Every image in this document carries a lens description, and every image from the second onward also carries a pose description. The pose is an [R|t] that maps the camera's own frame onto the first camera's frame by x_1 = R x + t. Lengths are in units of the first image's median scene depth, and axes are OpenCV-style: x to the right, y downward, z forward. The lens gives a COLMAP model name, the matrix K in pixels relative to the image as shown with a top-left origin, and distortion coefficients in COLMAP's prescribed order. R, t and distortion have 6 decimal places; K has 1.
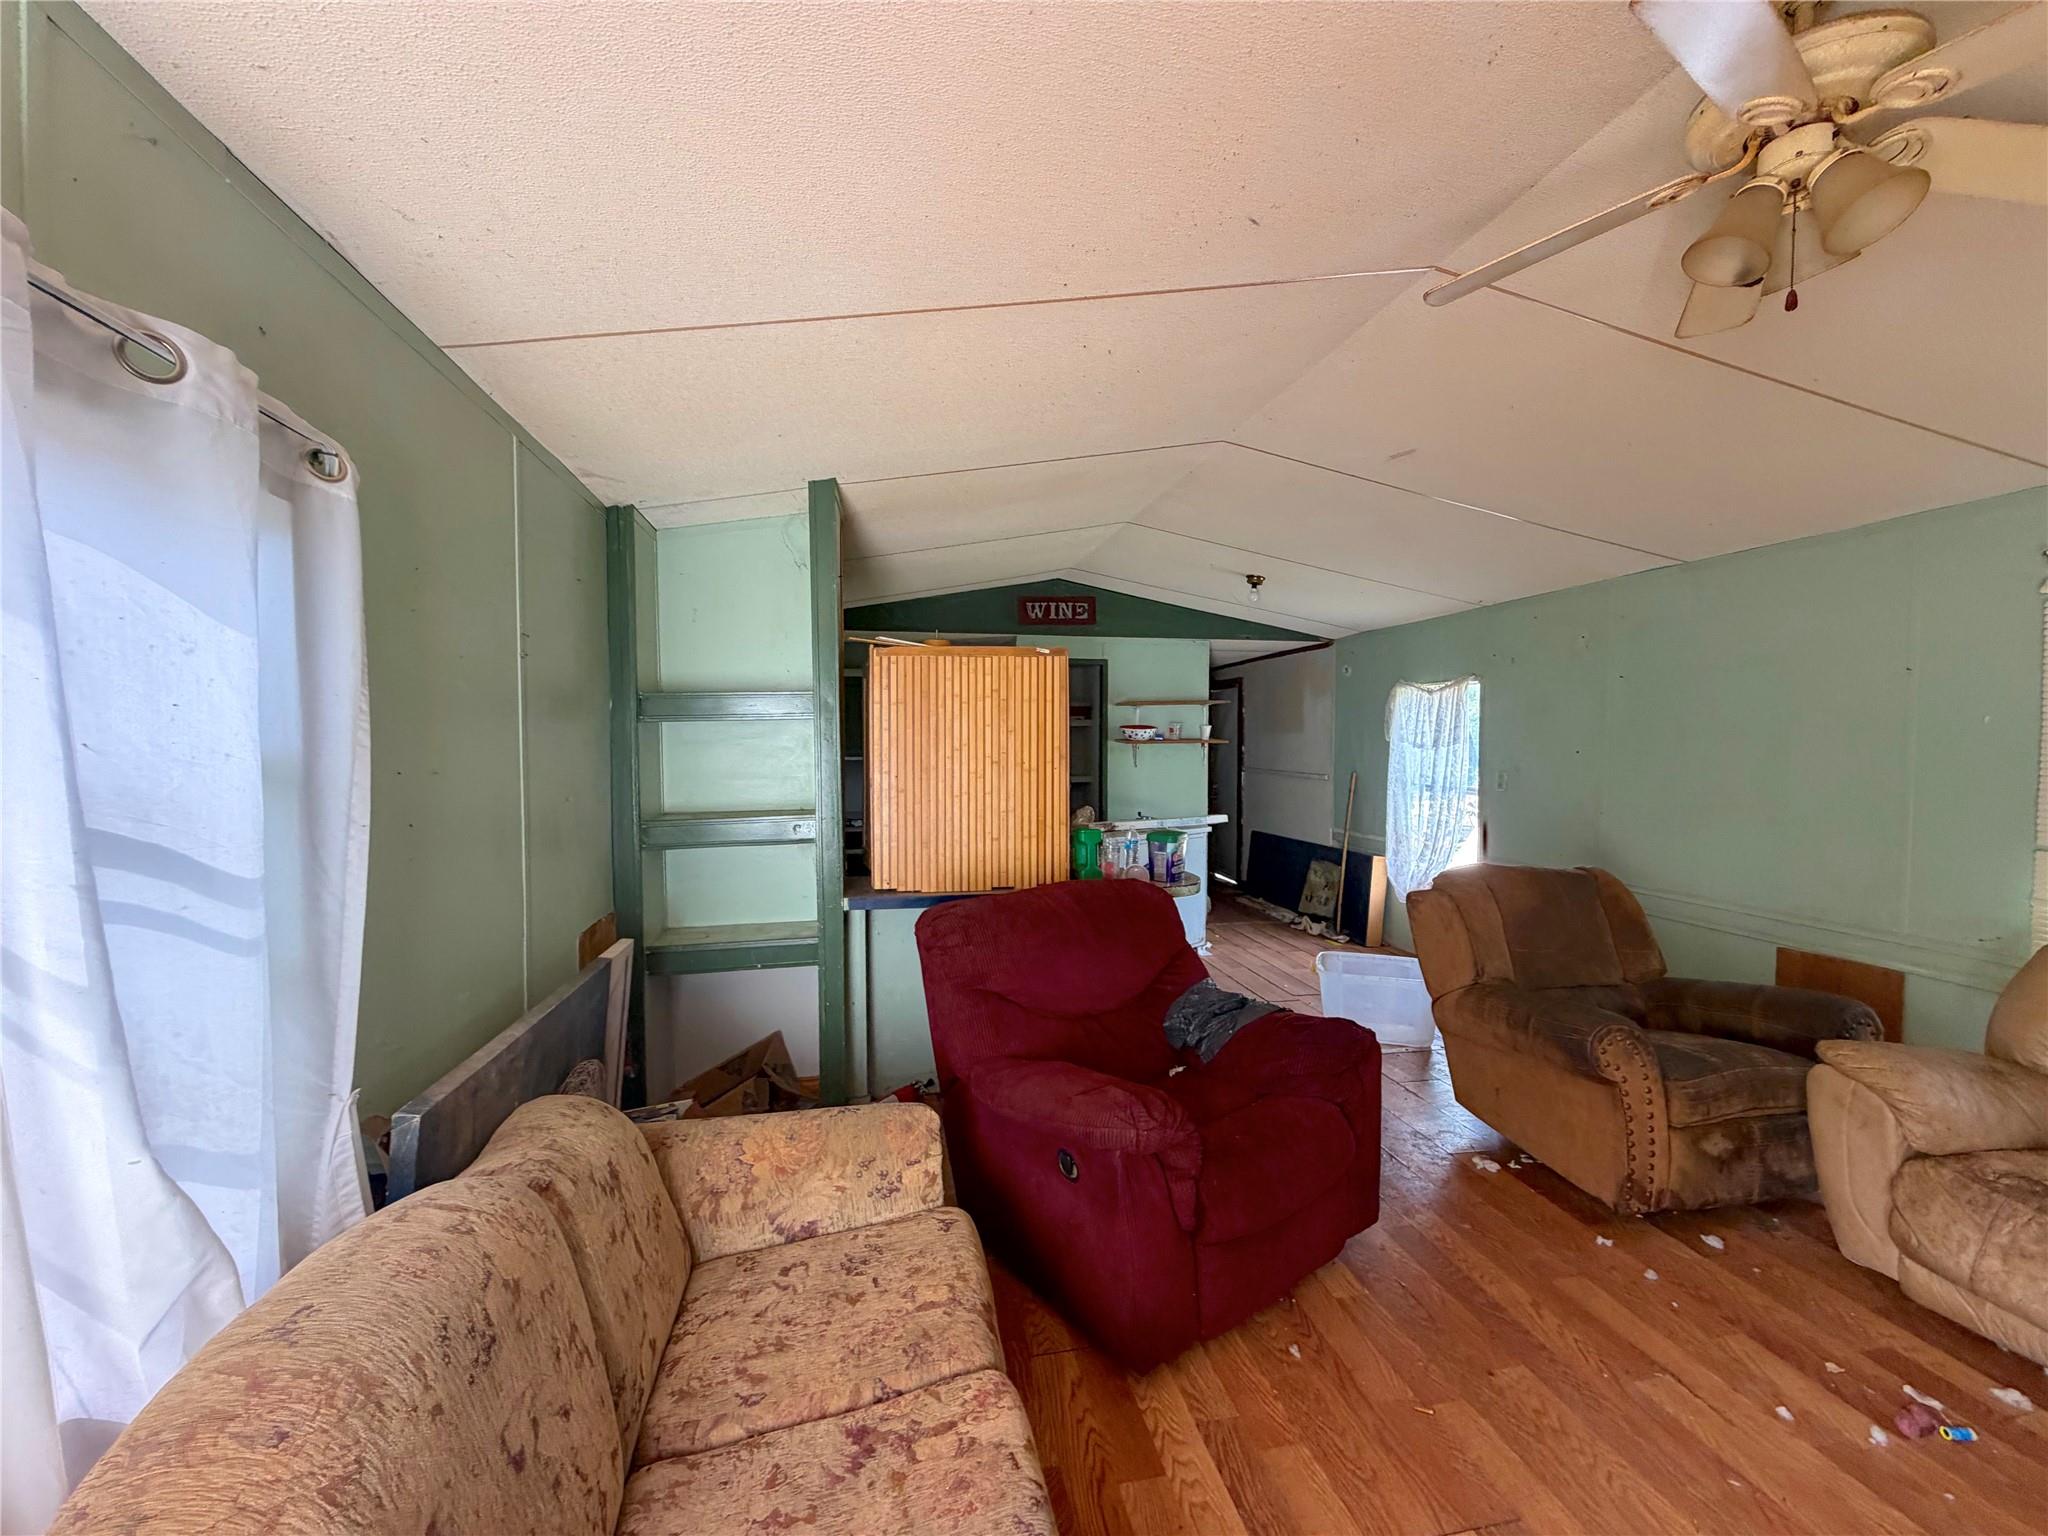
lens RADIAL K [[814.9, 0, 1022.1], [0, 814.9, 768.2], [0, 0, 1]] dist [-0.000913, 0.000620]
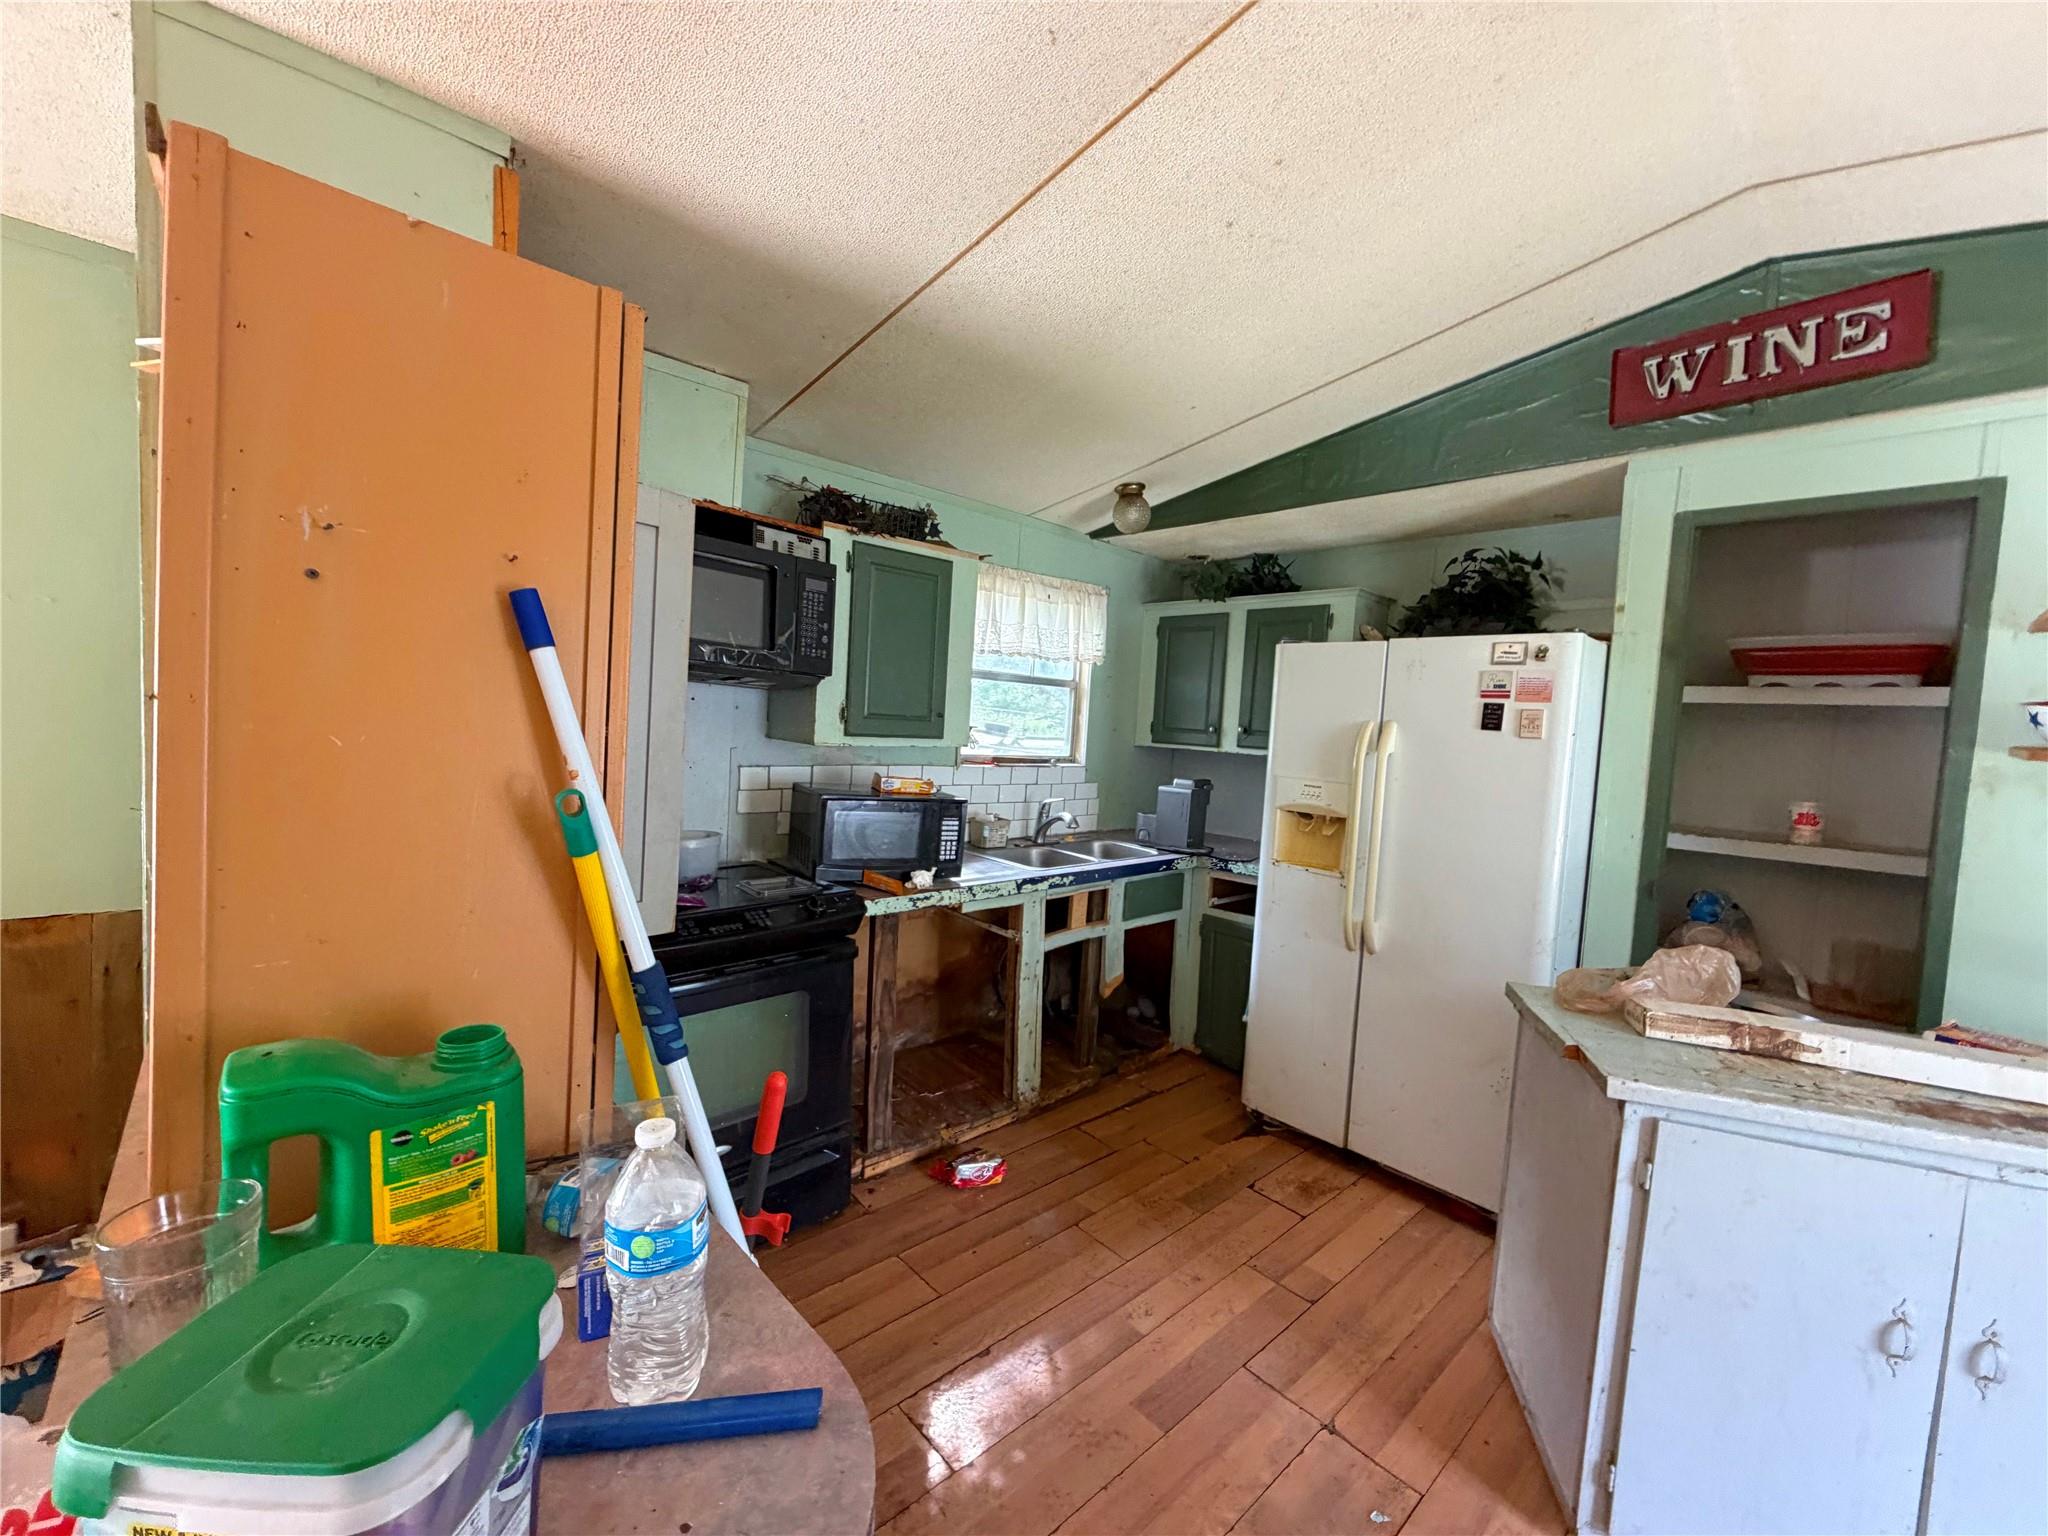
lens RADIAL K [[814.9, 0, 1019.4], [0, 814.9, 766.8], [0, 0, 1]] dist [-0.000913, 0.000620]
pose [[0.531205, 0.078458, -0.843603, 0.357803], [-0.087919, 0.995432, 0.037218, -0.016619], [0.842669, 0.054398, 0.535677, 1.125940]]
